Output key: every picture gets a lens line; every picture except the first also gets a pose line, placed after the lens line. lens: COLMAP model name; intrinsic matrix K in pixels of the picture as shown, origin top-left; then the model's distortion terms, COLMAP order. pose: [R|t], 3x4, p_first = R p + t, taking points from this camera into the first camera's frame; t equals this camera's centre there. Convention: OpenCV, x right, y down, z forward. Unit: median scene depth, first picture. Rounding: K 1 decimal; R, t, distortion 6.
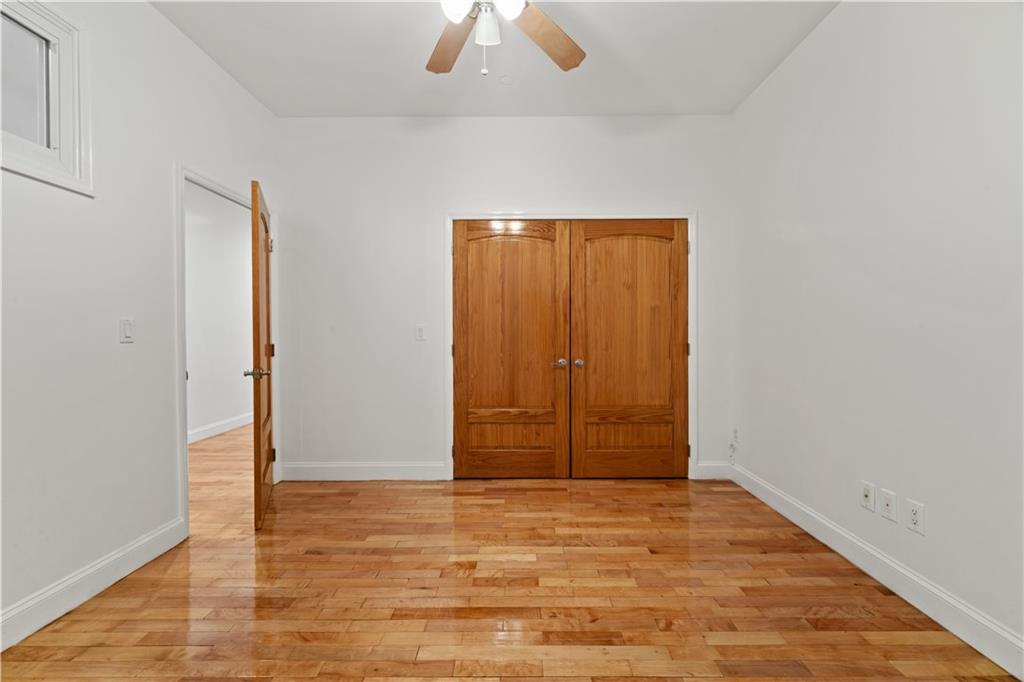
lens RADIAL K [[424.6, 0, 511.9], [0, 424.6, 334.3], [0, 0, 1]] dist [0.003945, -0.003526]
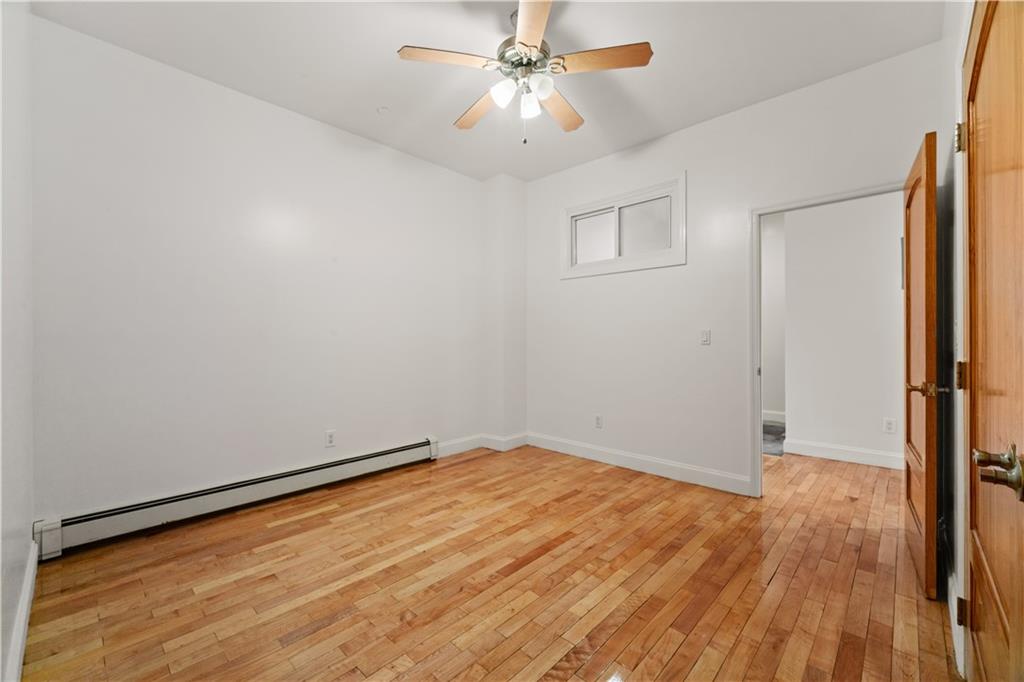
lens RADIAL K [[424.6, 0, 518.7], [0, 424.6, 340.3], [0, 0, 1]] dist [0.003945, -0.003526]
pose [[-0.667640, 0.000297, -0.744484, 0.839935], [-0.002779, 0.999992, 0.002892, 0.003376], [0.744479, 0.004000, -0.667634, 1.676209]]
